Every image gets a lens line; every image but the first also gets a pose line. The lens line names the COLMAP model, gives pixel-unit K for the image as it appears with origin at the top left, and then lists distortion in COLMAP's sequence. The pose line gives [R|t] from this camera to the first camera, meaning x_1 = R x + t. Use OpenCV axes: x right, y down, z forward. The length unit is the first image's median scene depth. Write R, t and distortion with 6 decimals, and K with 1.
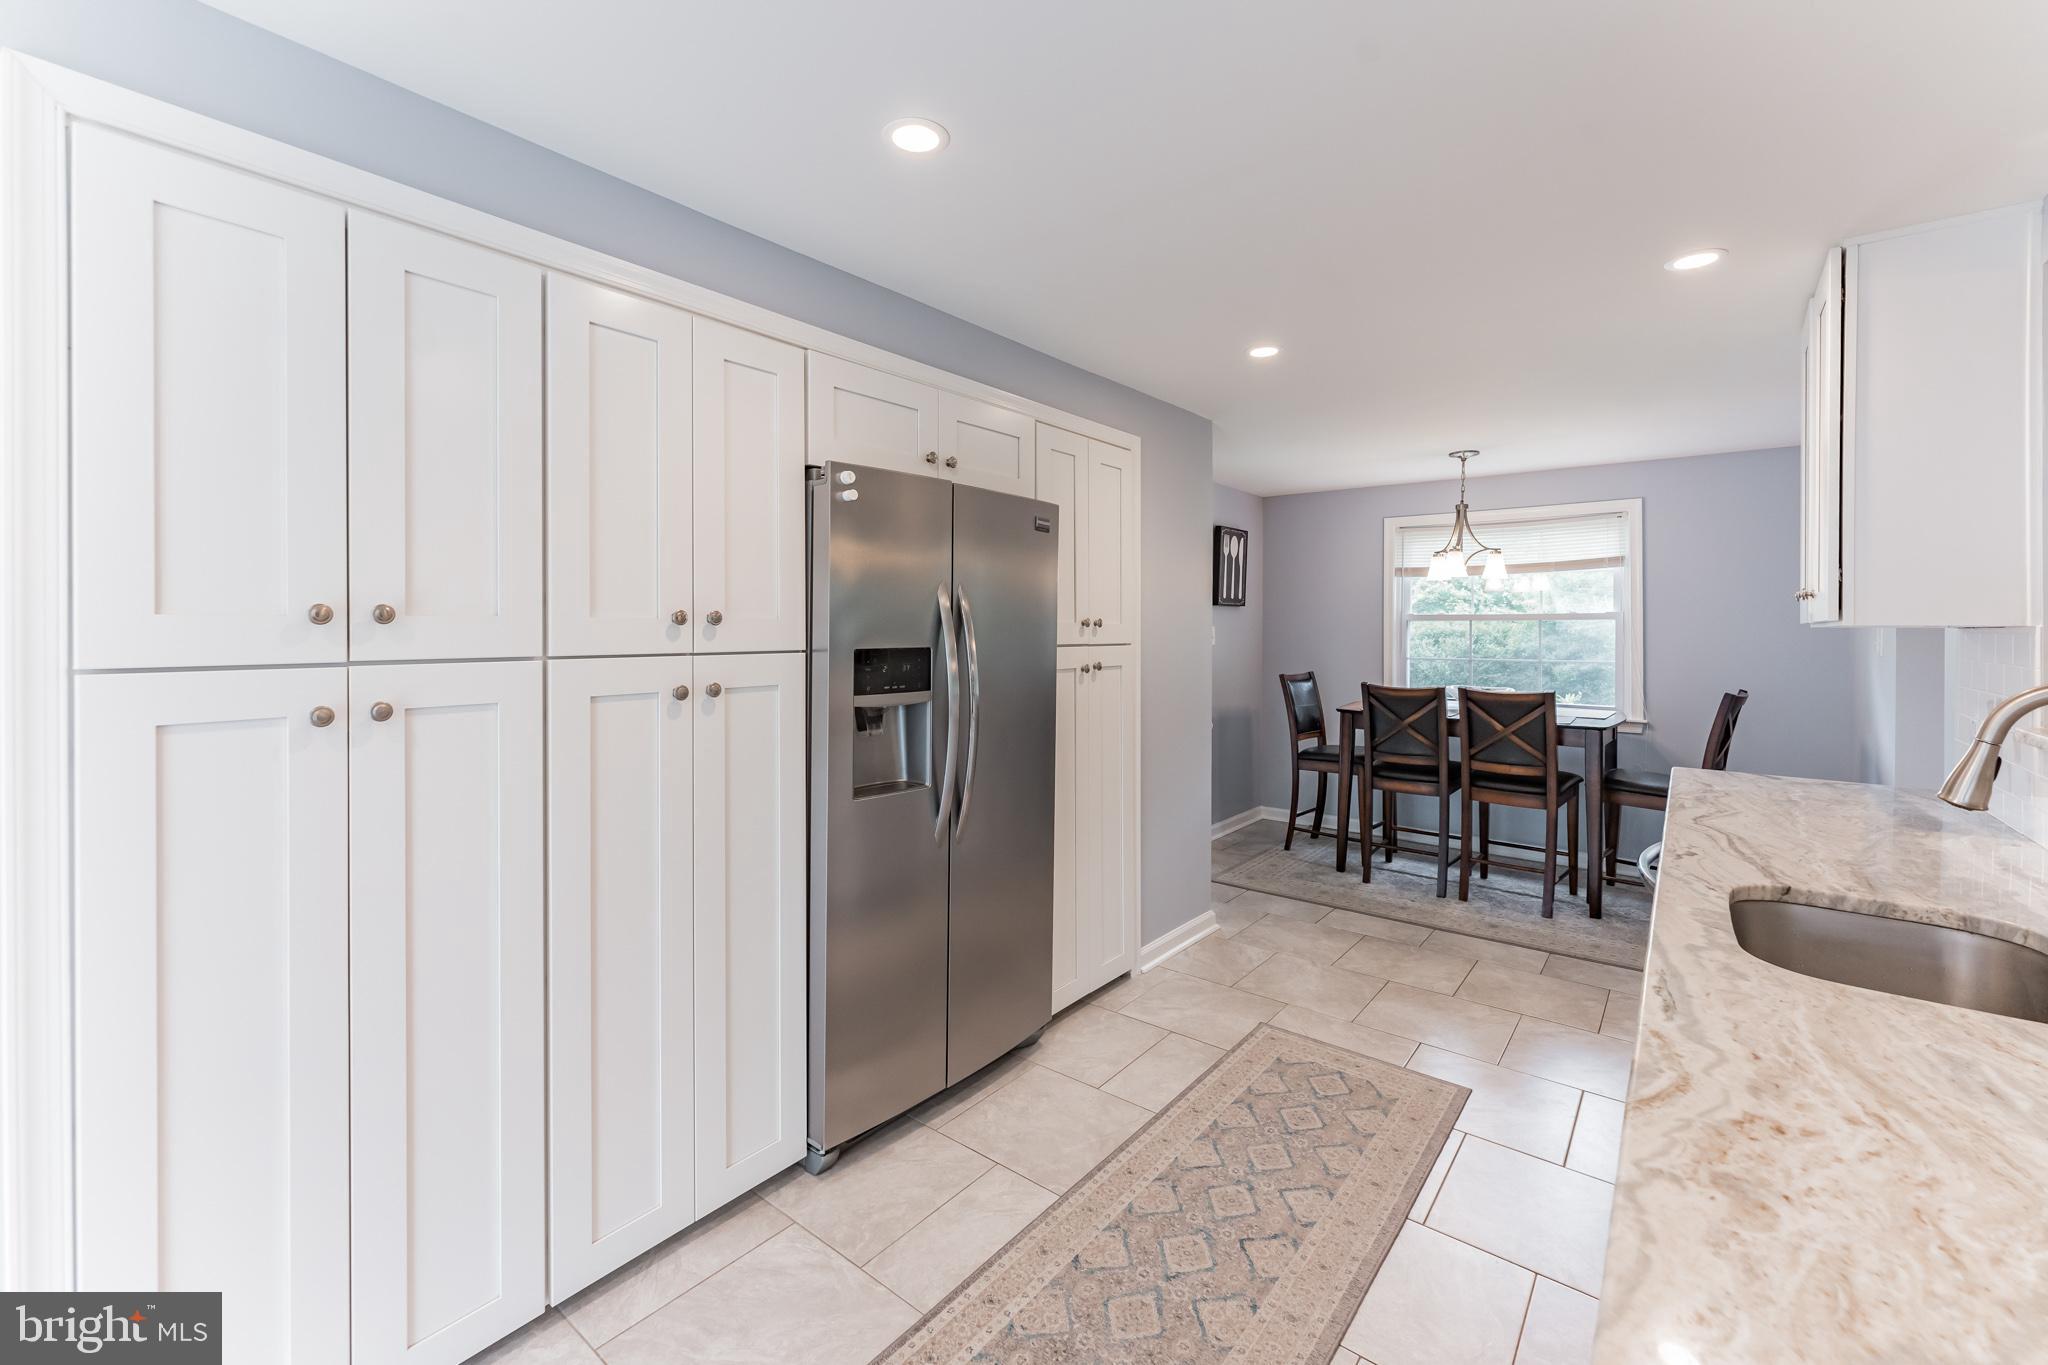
lens RADIAL K [[848.6, 0, 1034.2], [0, 848.6, 633.7], [0, 0, 1]] dist [-0.000140, 0.000005]
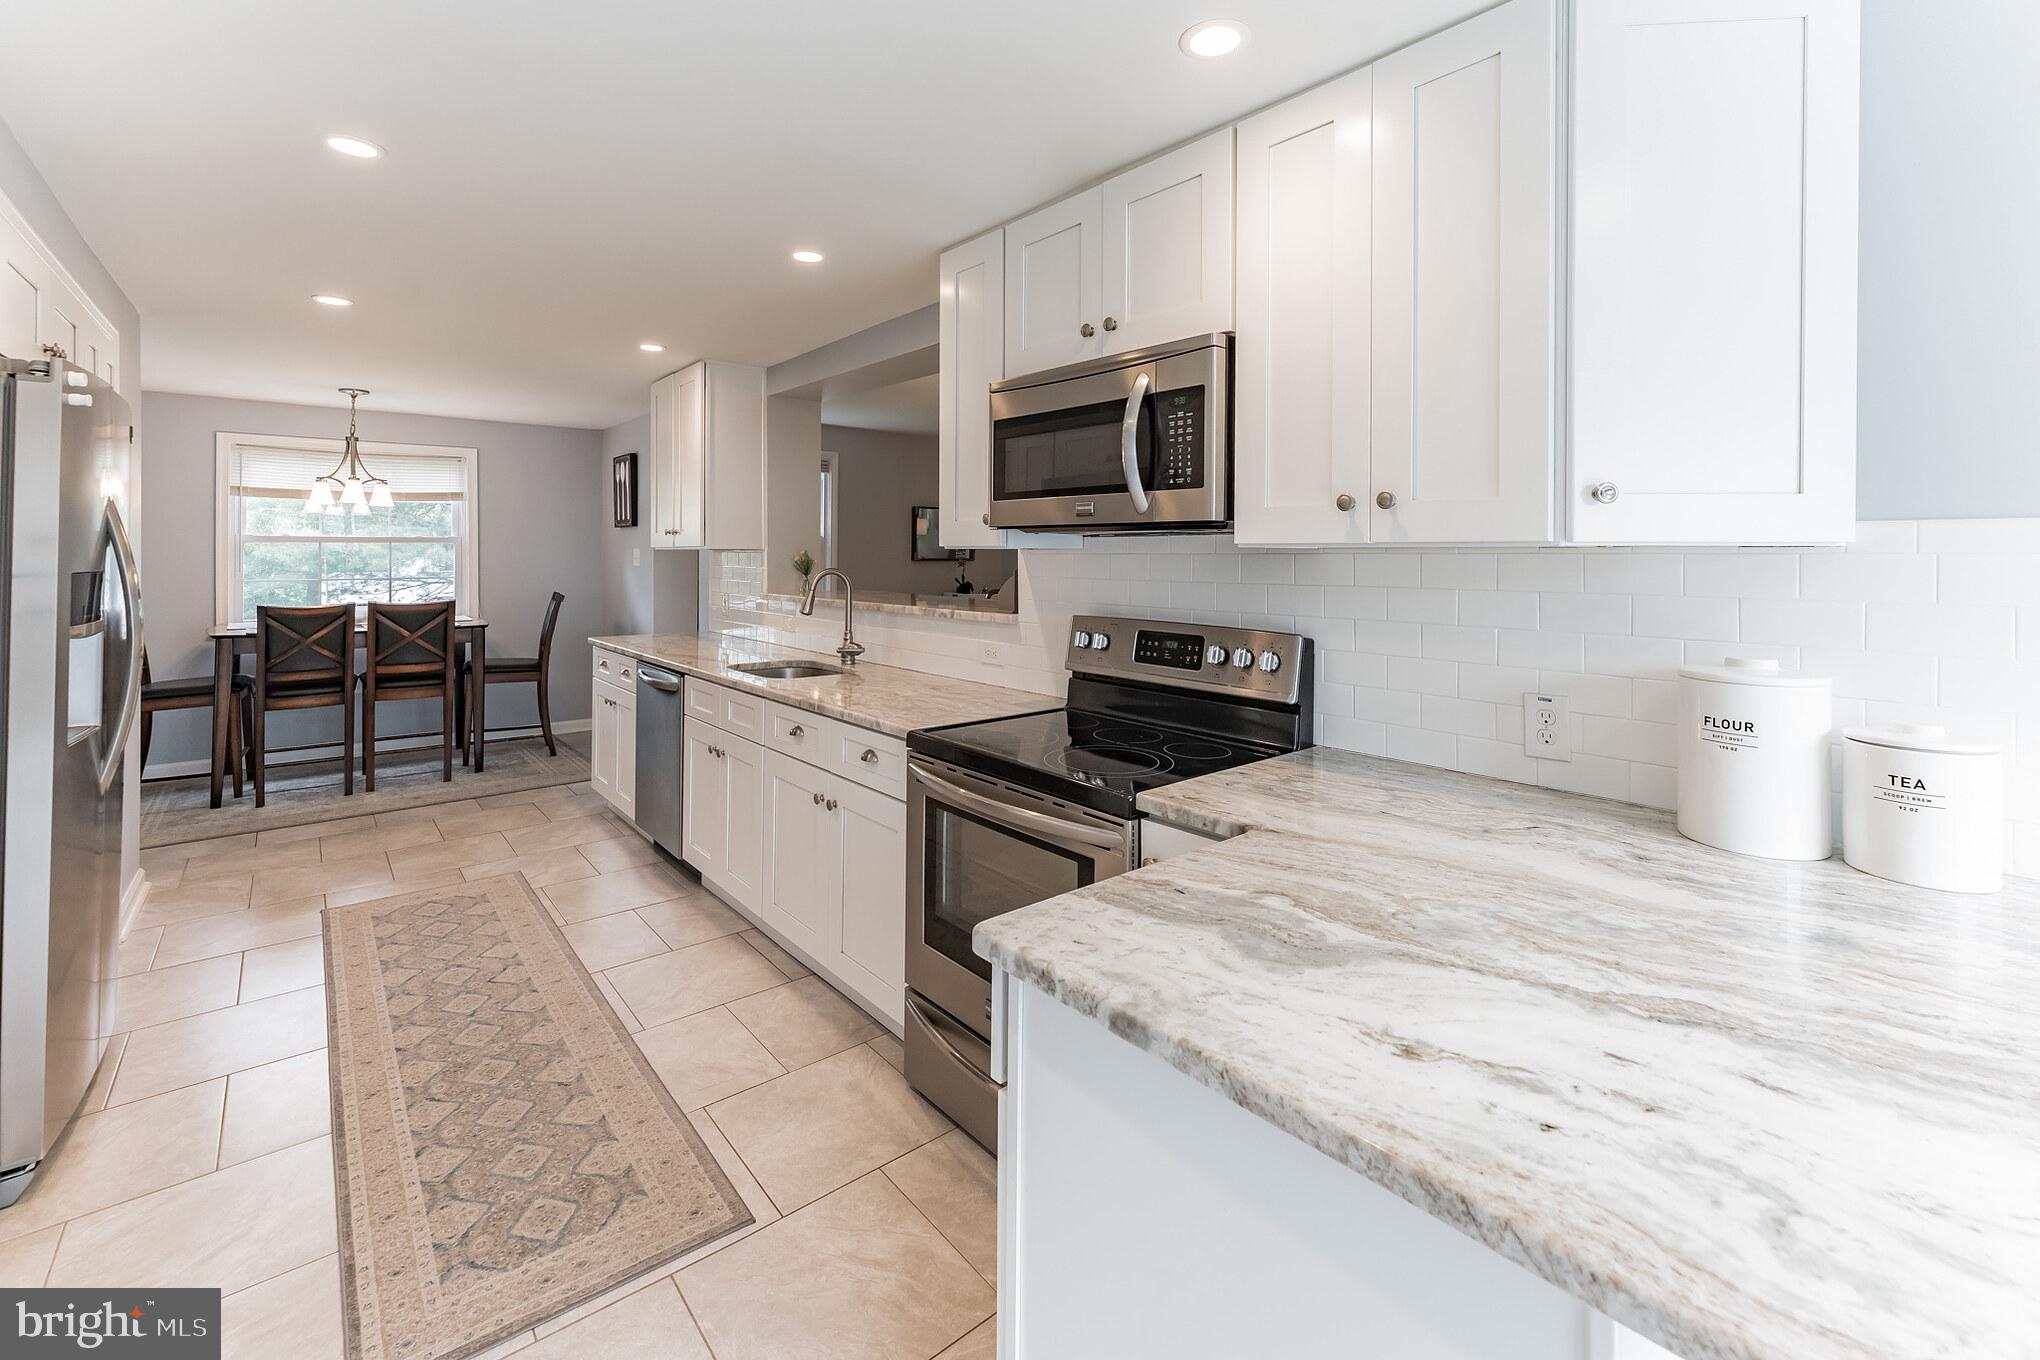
lens RADIAL K [[865.5, 0, 1011.6], [0, 865.5, 549.1], [0, 0, 1]] dist [0.000255, 0.000305]
pose [[0.205880, 0.001860, 0.978575, -0.415619], [0.005278, 0.999982, -0.003012, 0.000780], [-0.978563, 0.005785, 0.205867, -0.065757]]
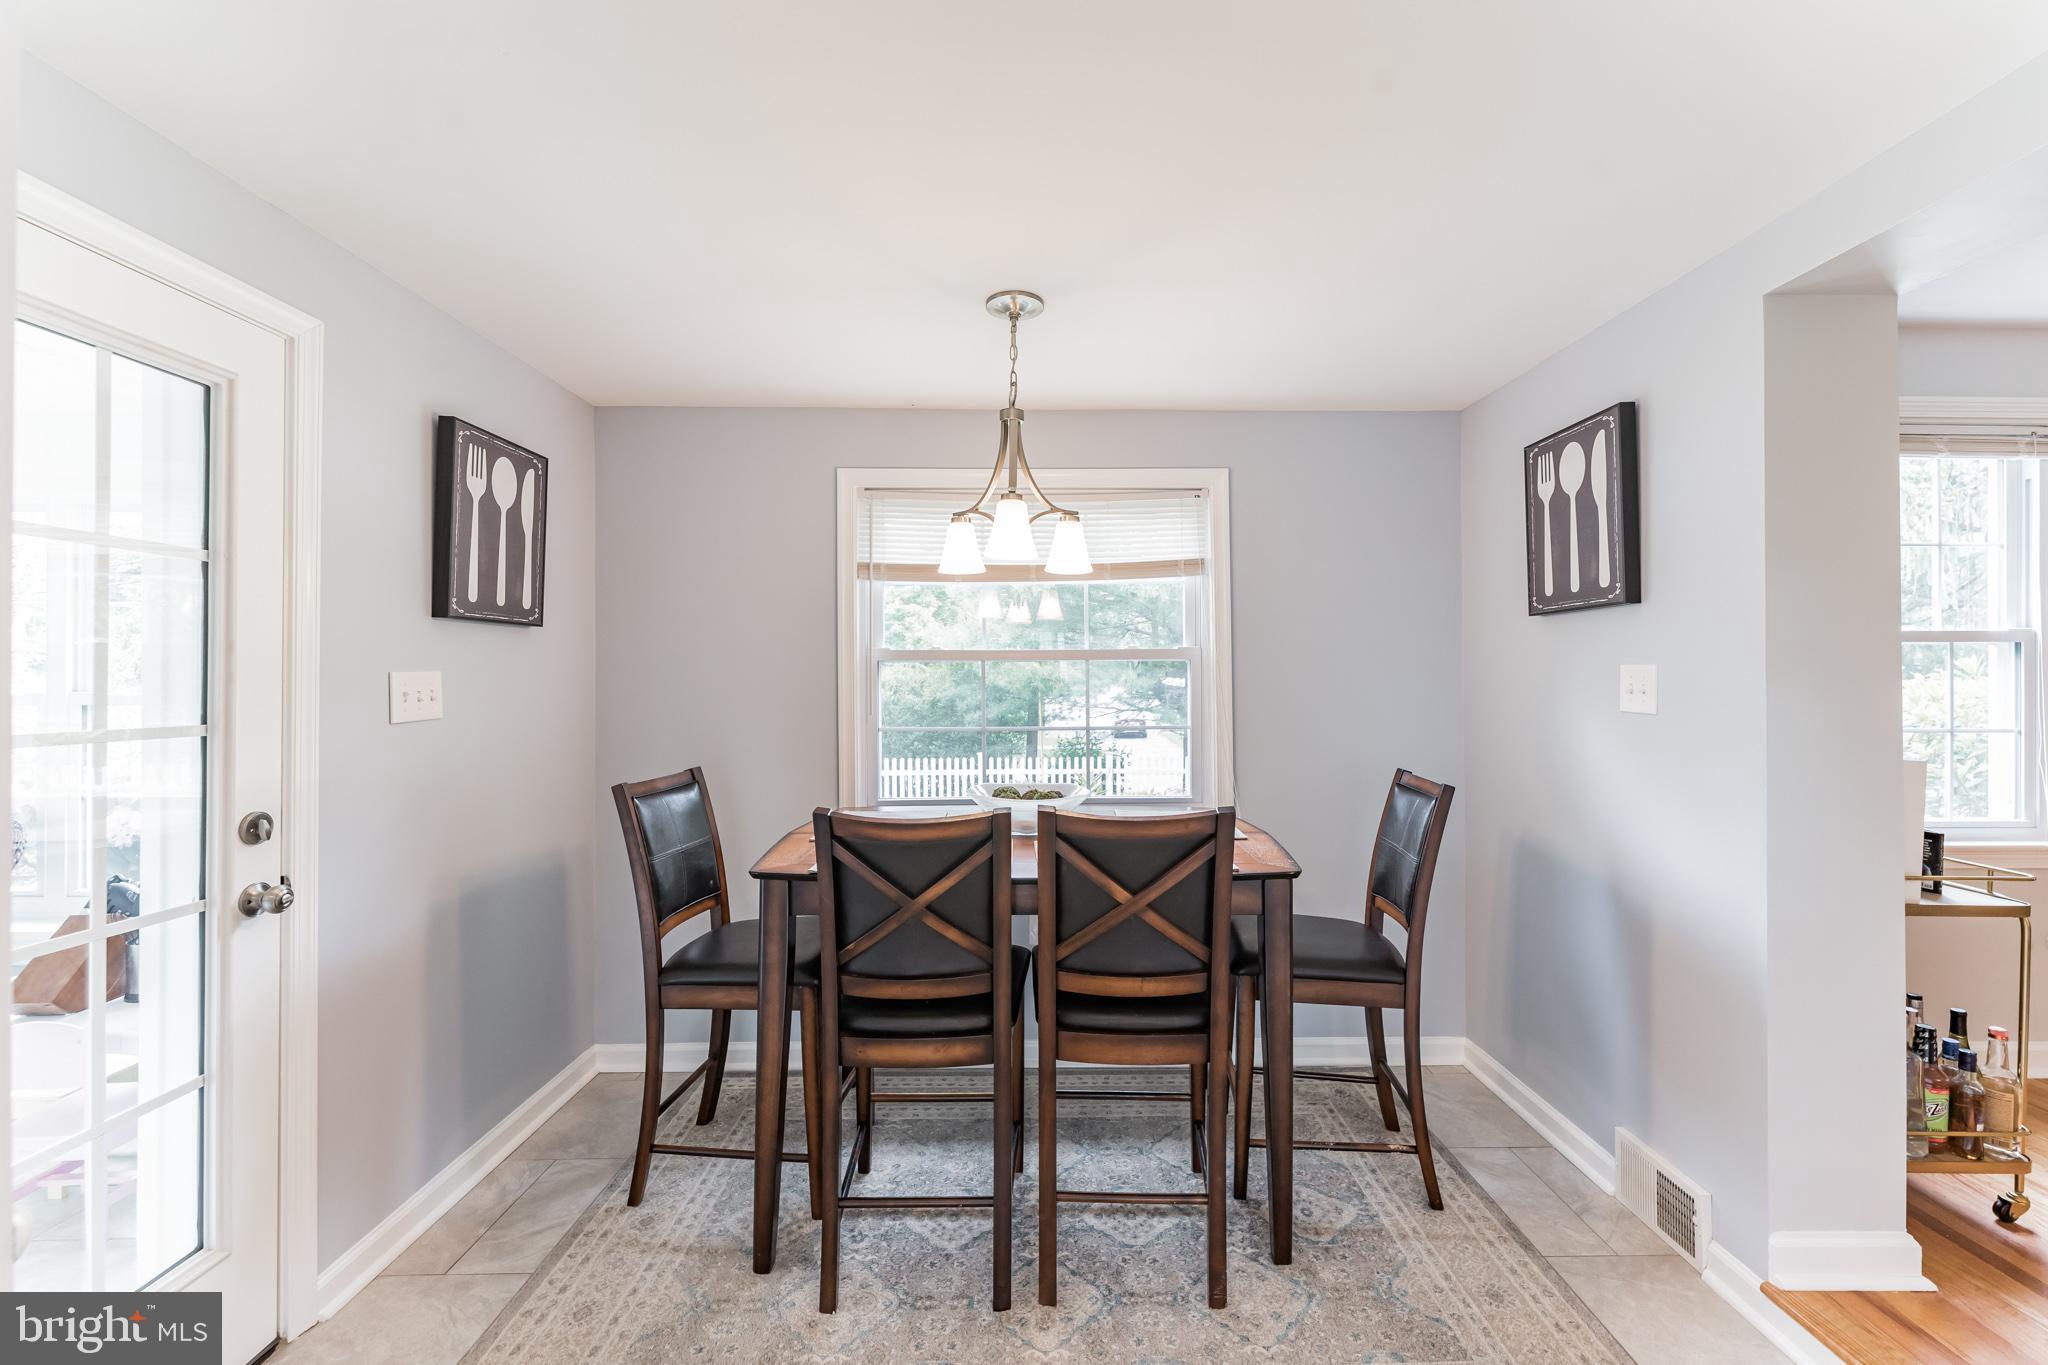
lens RADIAL K [[814.1, 0, 1058.4], [0, 814.1, 683.5], [0, 0, 1]] dist [0.001419, 0.000052]
pose [[0.764158, -0.008760, 0.644969, 0.228955], [0.009794, 0.999950, 0.001977, -0.000436], [-0.644955, 0.004806, 0.764206, 0.635172]]
